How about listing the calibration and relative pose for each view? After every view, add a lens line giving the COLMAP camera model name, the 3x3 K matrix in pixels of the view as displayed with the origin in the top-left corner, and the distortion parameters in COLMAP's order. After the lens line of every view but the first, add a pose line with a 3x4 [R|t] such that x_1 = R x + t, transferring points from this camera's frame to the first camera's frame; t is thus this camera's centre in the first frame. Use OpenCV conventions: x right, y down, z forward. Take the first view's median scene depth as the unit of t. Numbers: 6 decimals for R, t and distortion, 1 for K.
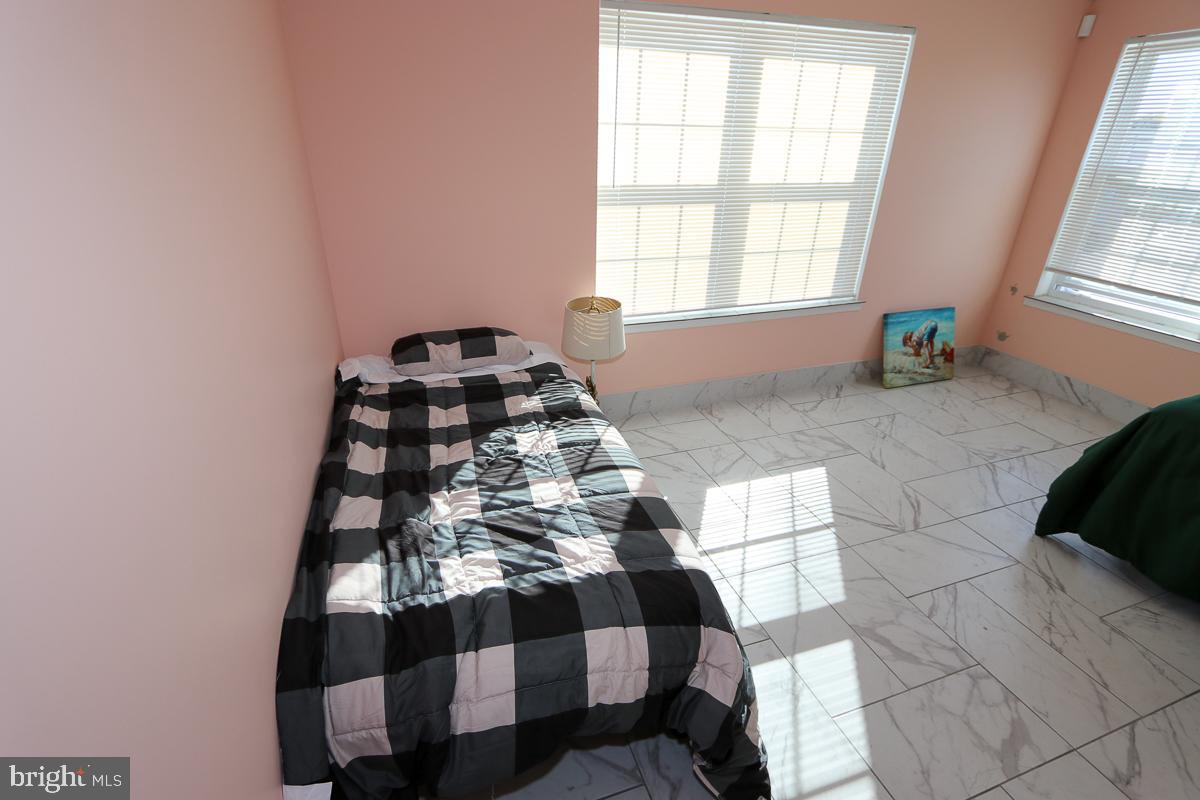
lens RADIAL K [[550.7, 0, 588.8], [0, 550.7, 396.4], [0, 0, 1]] dist [-0.020468, 0.003557]
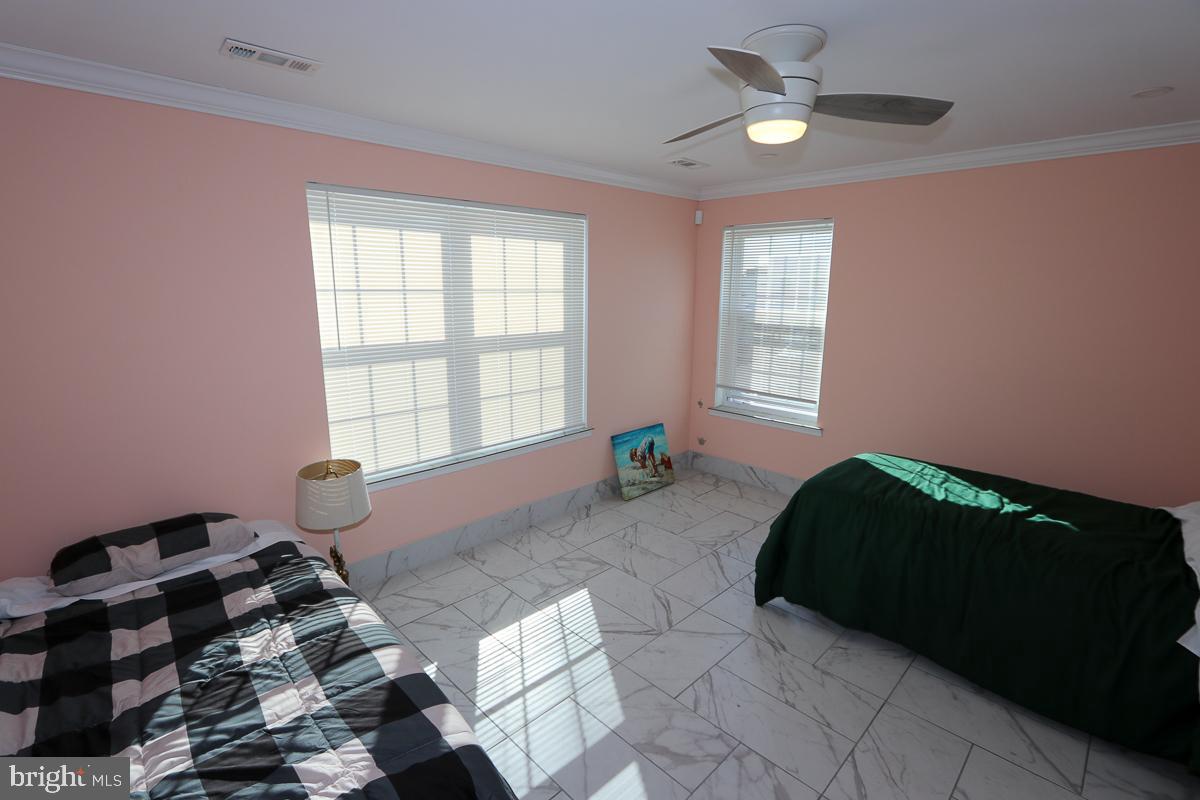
lens RADIAL K [[550.7, 0, 587.1], [0, 550.7, 398.2], [0, 0, 1]] dist [-0.020468, 0.003557]
pose [[0.901933, -0.093070, 0.421729, 0.024844], [0.190284, 0.962250, -0.194595, -0.019601], [-0.387697, 0.255760, 0.885594, -0.032441]]
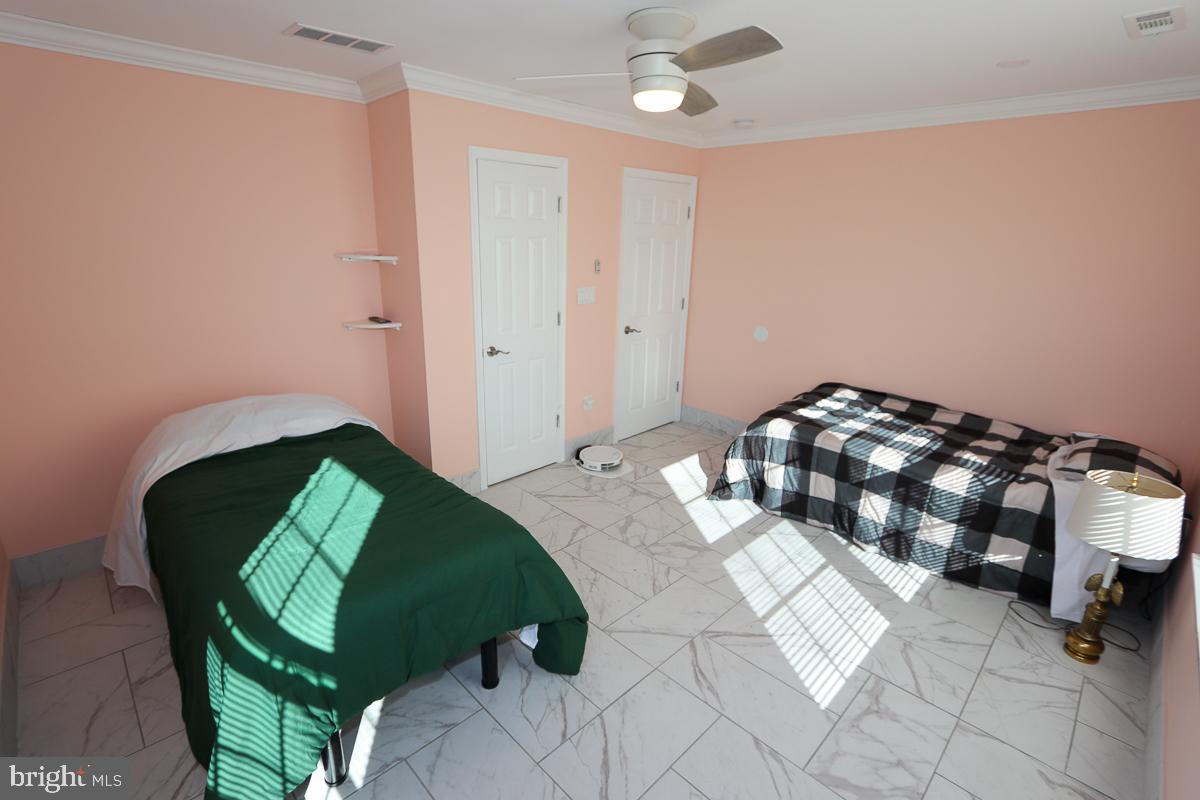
lens RADIAL K [[550.7, 0, 594.5], [0, 550.7, 397.9], [0, 0, 1]] dist [-0.020468, 0.003557]
pose [[-0.895549, 0.100117, -0.433554, 1.149977], [-0.218943, 0.749100, 0.625230, -0.649742], [0.387371, 0.654848, -0.648936, 1.307792]]
